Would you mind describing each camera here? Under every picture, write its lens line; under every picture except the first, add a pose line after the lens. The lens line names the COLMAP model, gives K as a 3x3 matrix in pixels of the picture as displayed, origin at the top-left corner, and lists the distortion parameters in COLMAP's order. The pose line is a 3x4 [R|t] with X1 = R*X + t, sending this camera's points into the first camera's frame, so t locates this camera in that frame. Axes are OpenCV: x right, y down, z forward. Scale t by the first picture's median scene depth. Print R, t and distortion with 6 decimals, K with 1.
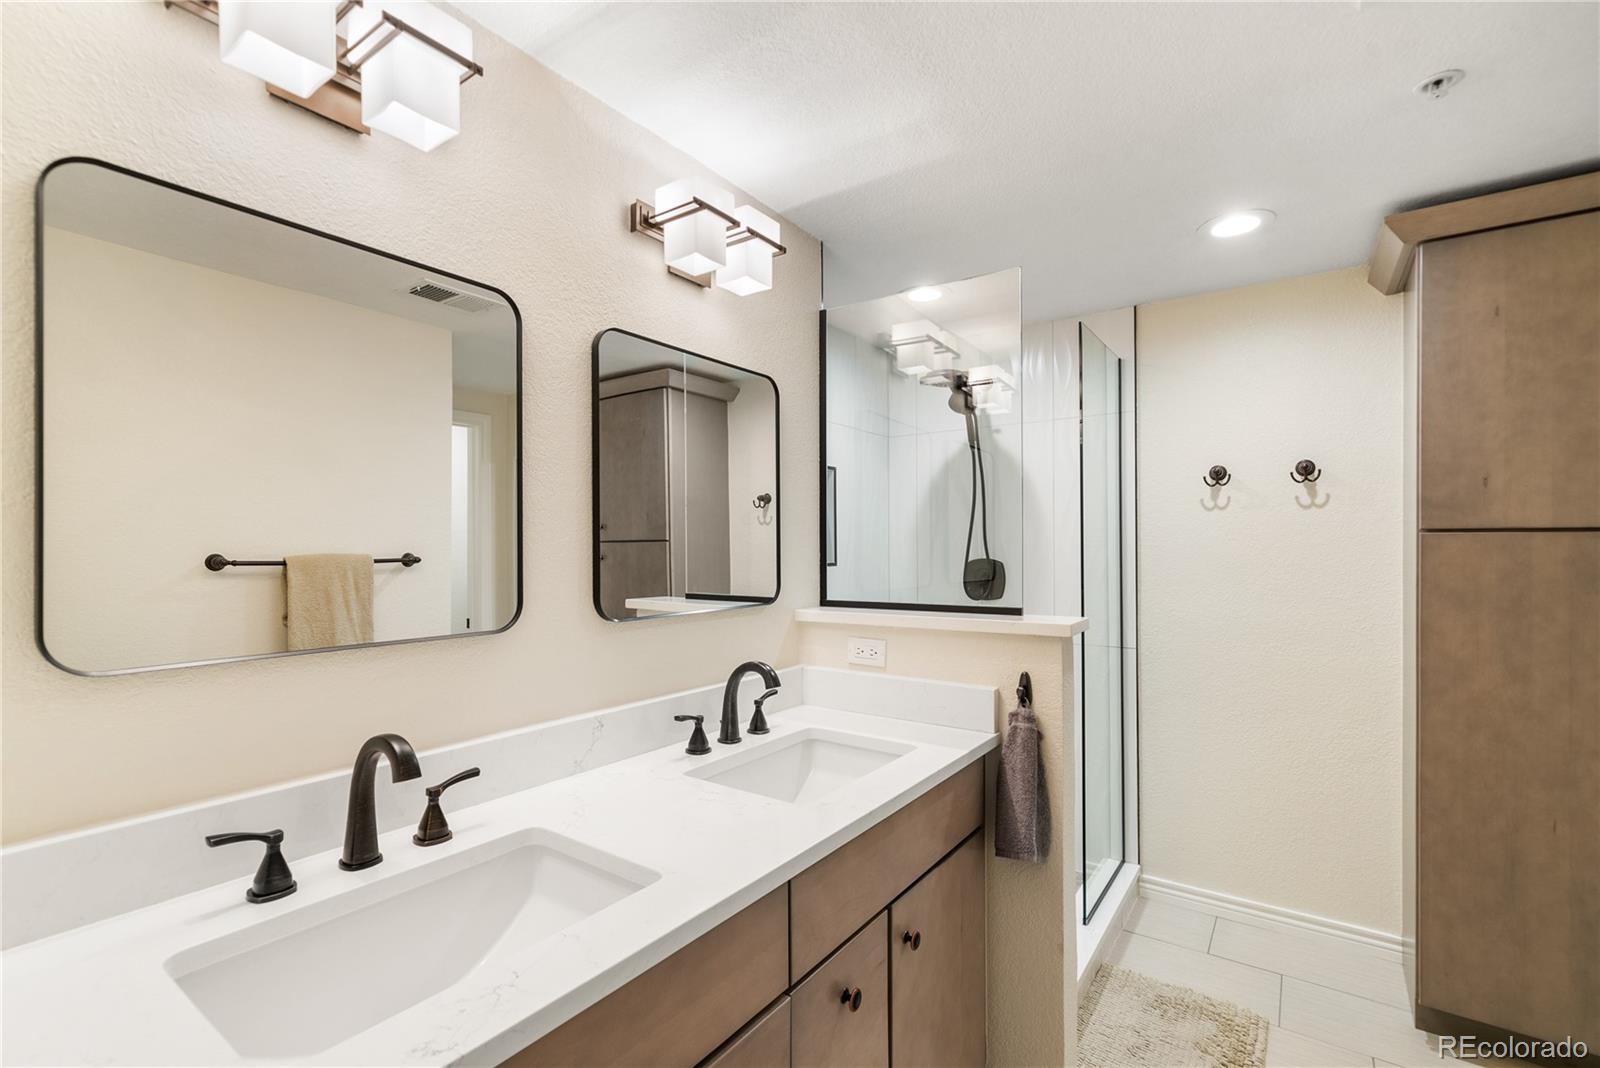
lens RADIAL K [[700.9, 0, 793.9], [0, 700.9, 546.5], [0, 0, 1]] dist [0.000667, 0.000115]
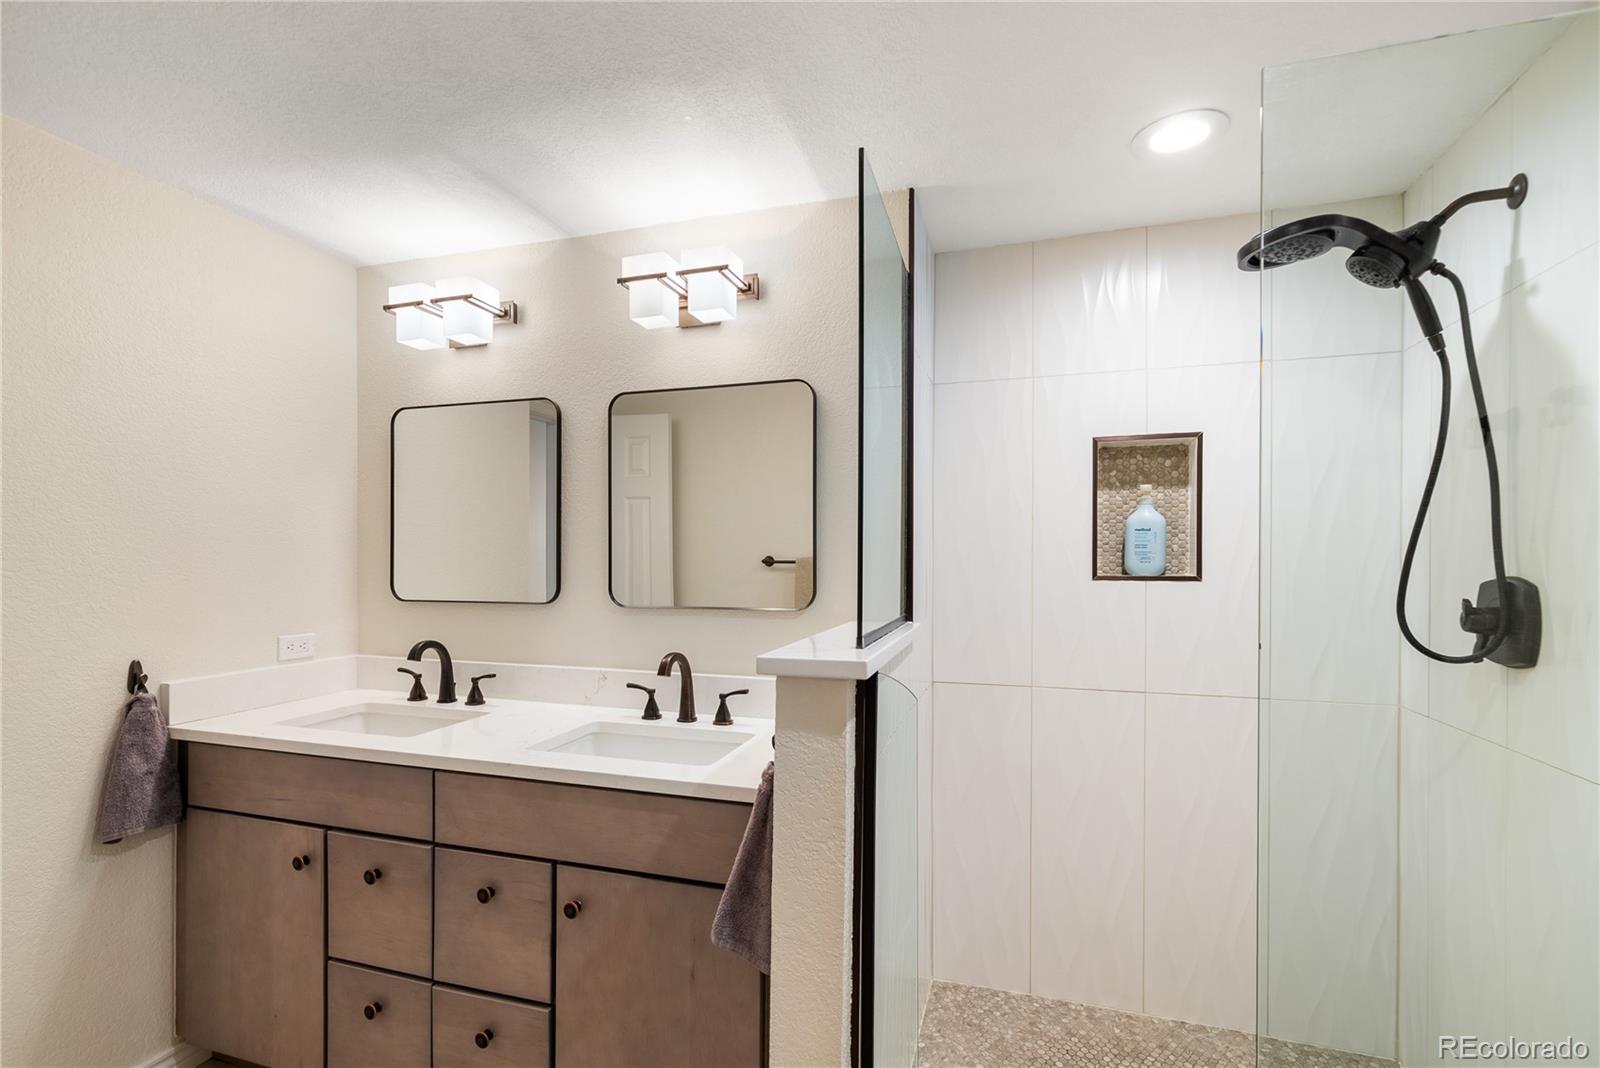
lens RADIAL K [[749.4, 0, 790.1], [0, 749.4, 551.9], [0, 0, 1]] dist [-0.003464, -0.000023]
pose [[0.309103, 0.001570, -0.951027, 1.272700], [0.000867, 0.999998, 0.001933, -0.002562], [0.951028, -0.001422, 0.309101, 0.878886]]
